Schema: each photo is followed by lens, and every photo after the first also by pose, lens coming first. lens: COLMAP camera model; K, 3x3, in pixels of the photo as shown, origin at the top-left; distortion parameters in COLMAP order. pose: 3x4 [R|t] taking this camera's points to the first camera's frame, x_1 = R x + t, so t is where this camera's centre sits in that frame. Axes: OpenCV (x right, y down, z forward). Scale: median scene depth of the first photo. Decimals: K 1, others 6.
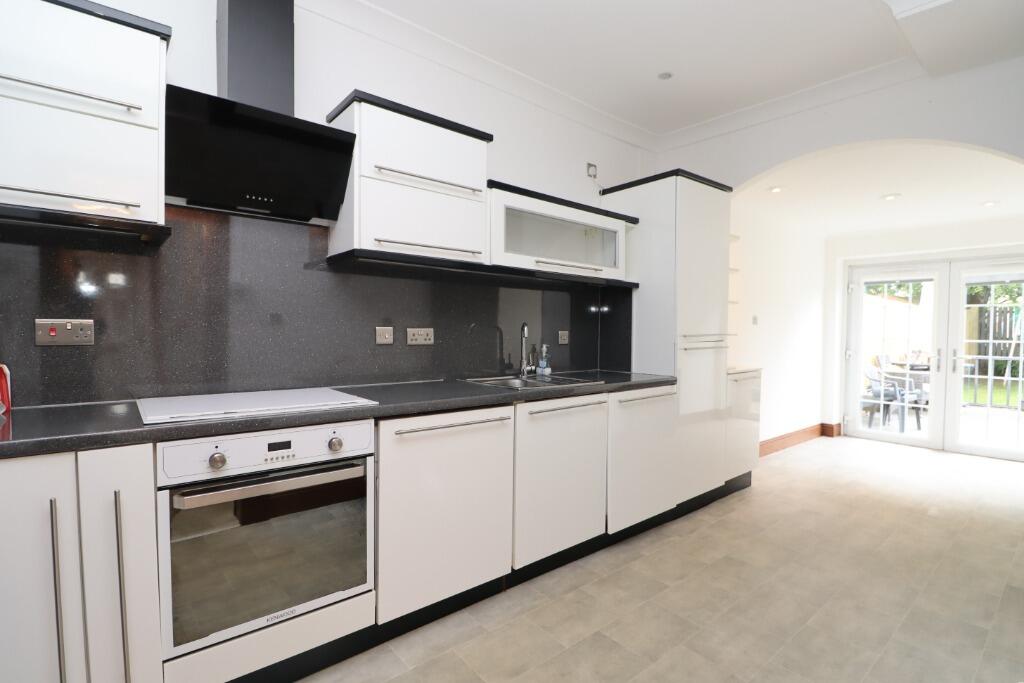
lens RADIAL K [[488.9, 0, 498.1], [0, 488.9, 342.4], [0, 0, 1]] dist [-0.002853, -0.001101]
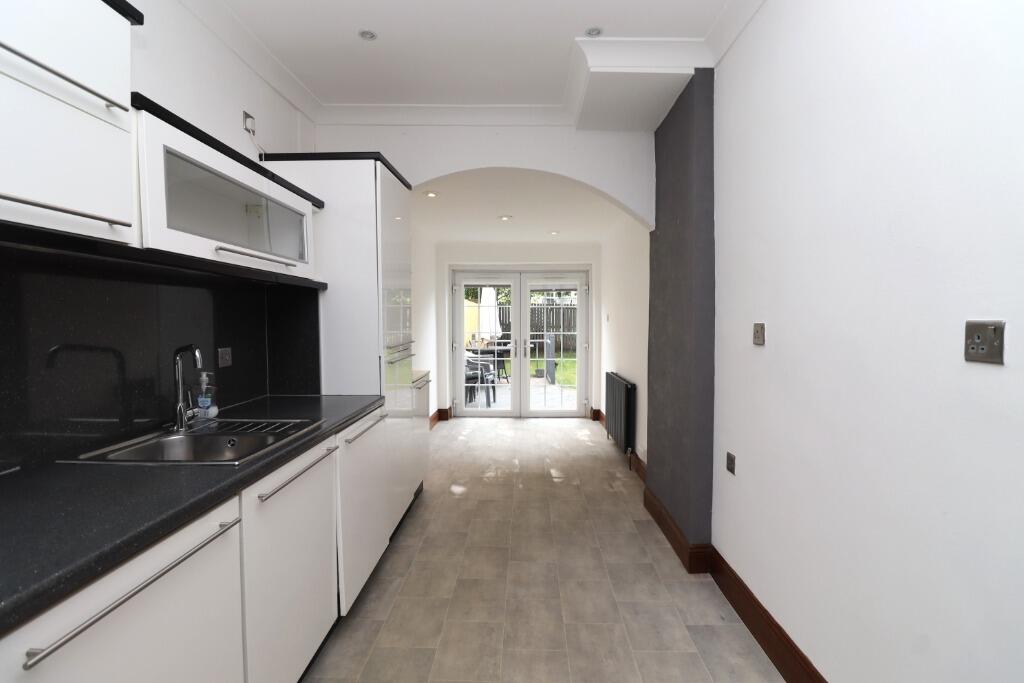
lens RADIAL K [[491.5, 0, 526.7], [0, 491.5, 343.0], [0, 0, 1]] dist [-0.000260, -0.014142]
pose [[0.637614, -0.049766, 0.768747, -0.130743], [0.031736, 0.998761, 0.038333, -0.045229], [-0.769702, -0.000045, 0.638404, 0.239813]]
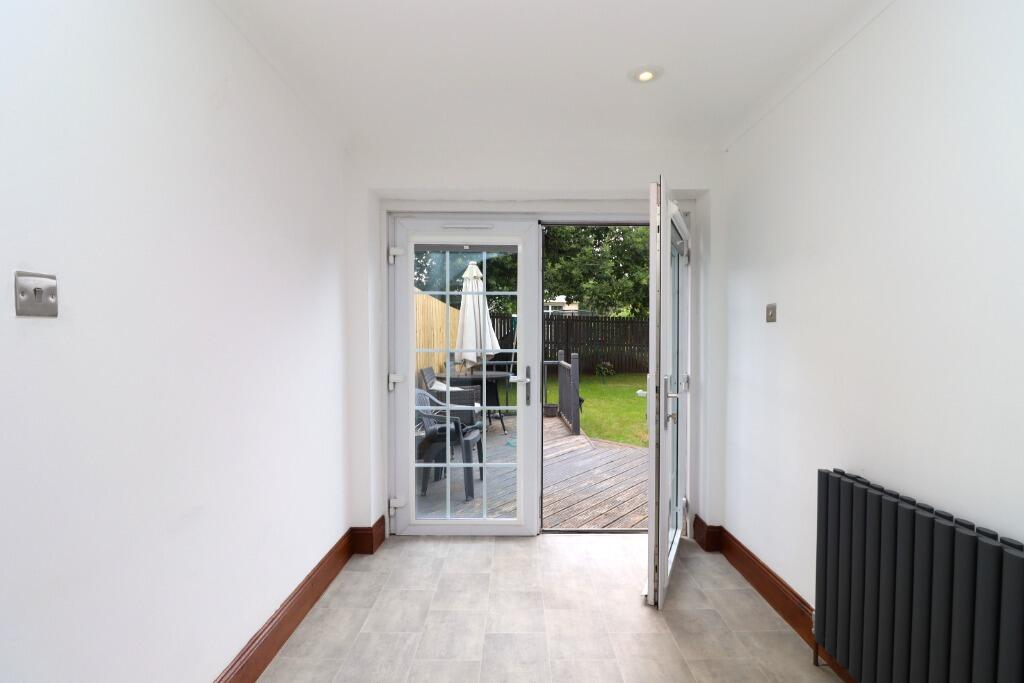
lens RADIAL K [[491.5, 0, 526.7], [0, 491.5, 343.0], [0, 0, 1]] dist [-0.000260, -0.014142]
pose [[0.621059, -0.020849, 0.783487, 0.760368], [0.032468, 0.999472, 0.000859, -0.024003], [-0.783091, 0.024905, 0.621408, 1.074854]]
